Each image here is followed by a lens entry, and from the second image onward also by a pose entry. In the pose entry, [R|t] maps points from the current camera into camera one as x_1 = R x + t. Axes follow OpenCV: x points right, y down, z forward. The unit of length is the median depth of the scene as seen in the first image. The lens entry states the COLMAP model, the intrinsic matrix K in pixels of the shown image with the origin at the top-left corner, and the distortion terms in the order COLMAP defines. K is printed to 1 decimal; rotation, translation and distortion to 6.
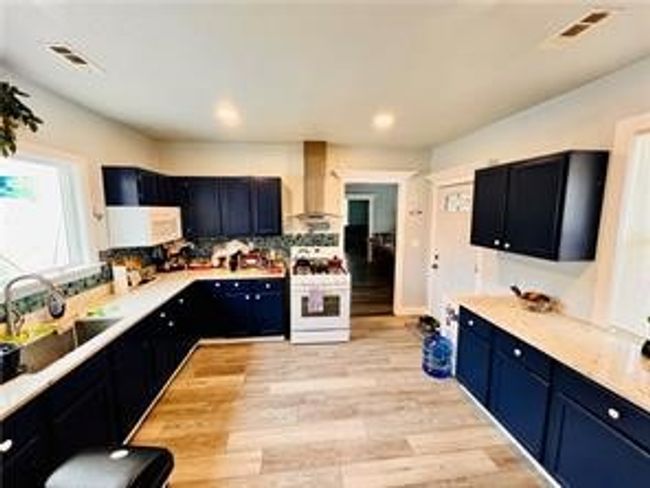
lens RADIAL K [[258.7, 0, 319.5], [0, 258.7, 243.9], [0, 0, 1]] dist [-0.000031, 0.000030]
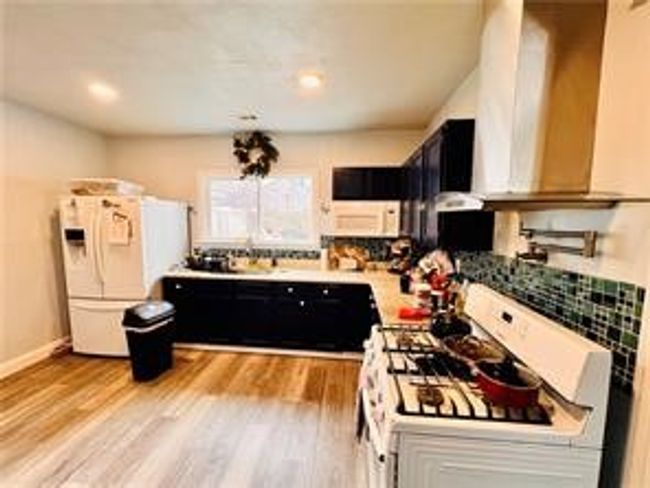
lens RADIAL K [[263.1, 0, 320.9], [0, 263.1, 242.6], [0, 0, 1]] dist [0.002307, -0.000389]
pose [[-0.209238, 0.097560, -0.972986, 0.427940], [-0.131237, 0.983207, 0.126807, -0.092319], [0.969018, 0.154225, -0.192921, 1.081642]]
